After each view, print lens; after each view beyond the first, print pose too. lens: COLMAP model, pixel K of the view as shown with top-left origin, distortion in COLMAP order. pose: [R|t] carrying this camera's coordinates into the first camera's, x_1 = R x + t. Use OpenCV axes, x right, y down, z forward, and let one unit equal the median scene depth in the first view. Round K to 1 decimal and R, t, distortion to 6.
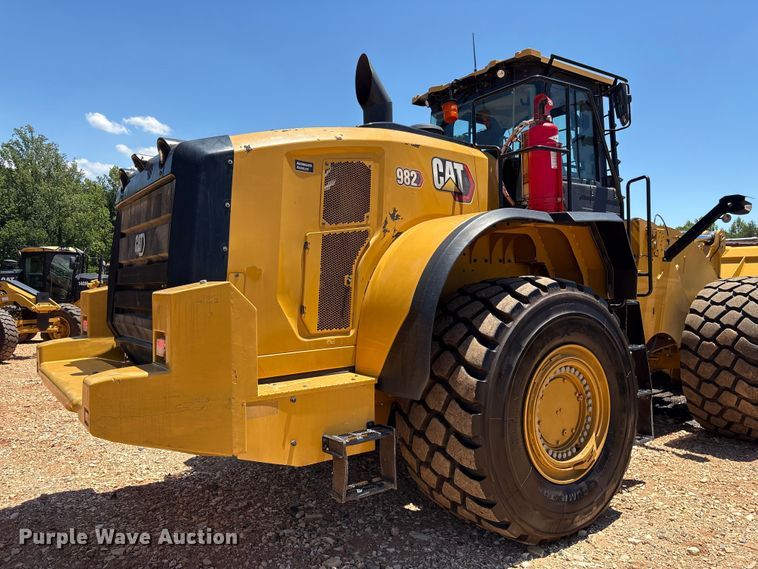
lens RADIAL K [[573.8, 0, 375.6], [0, 573.8, 286.9], [0, 0, 1]] dist [0.056755, -0.062977]
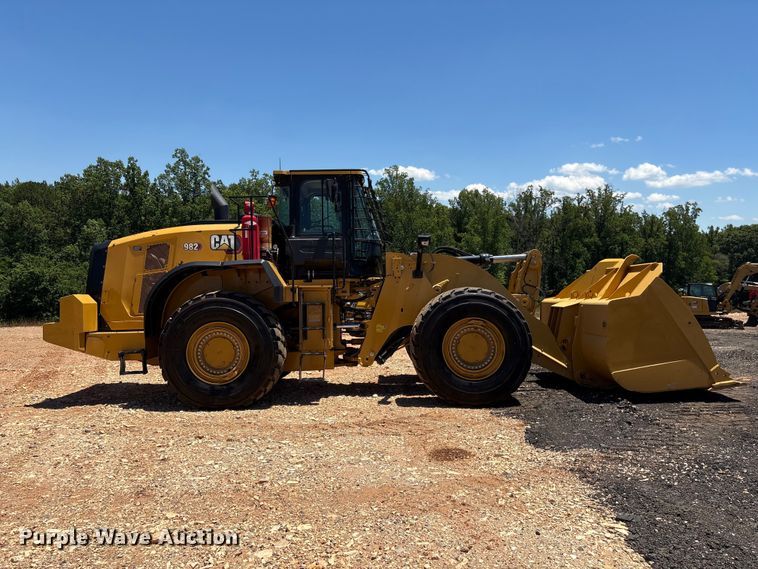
lens RADIAL K [[573.8, 0, 377.1], [0, 573.8, 282.8], [0, 0, 1]] dist [0.056755, -0.062977]
pose [[0.816373, -0.015088, -0.577327, 1.854313], [0.002615, 0.999745, -0.022430, 0.001742], [0.577519, 0.016802, 0.816205, -0.393461]]
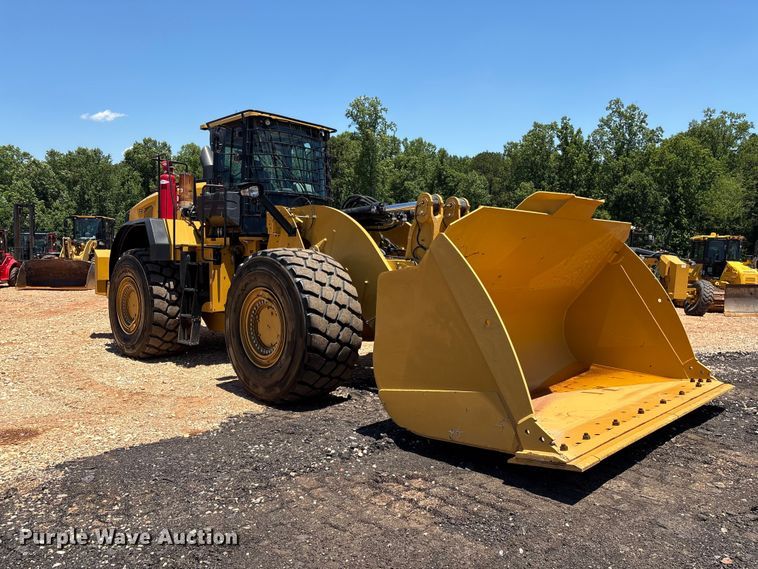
lens RADIAL K [[573.8, 0, 369.9], [0, 573.8, 274.4], [0, 0, 1]] dist [0.056755, -0.062977]
pose [[0.156797, 0.043357, -0.986679, 2.523417], [-0.019990, 0.998971, 0.040721, -0.024227], [0.987428, 0.013339, 0.157503, 1.420188]]
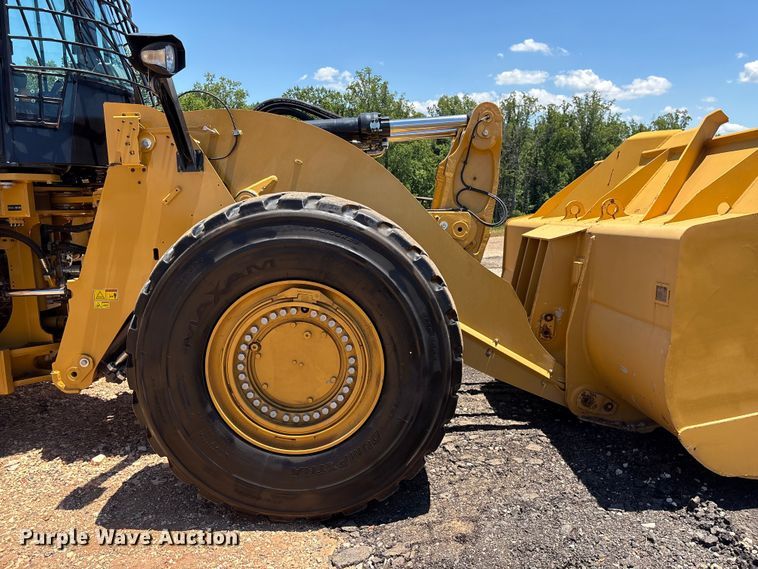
lens RADIAL K [[573.8, 0, 377.4], [0, 573.8, 289.5], [0, 0, 1]] dist [0.056755, -0.062977]
pose [[0.835038, 0.062934, -0.546582, 1.445547], [0.011647, 0.991192, 0.131920, -0.000314], [0.550070, -0.116525, 0.826950, 0.880516]]
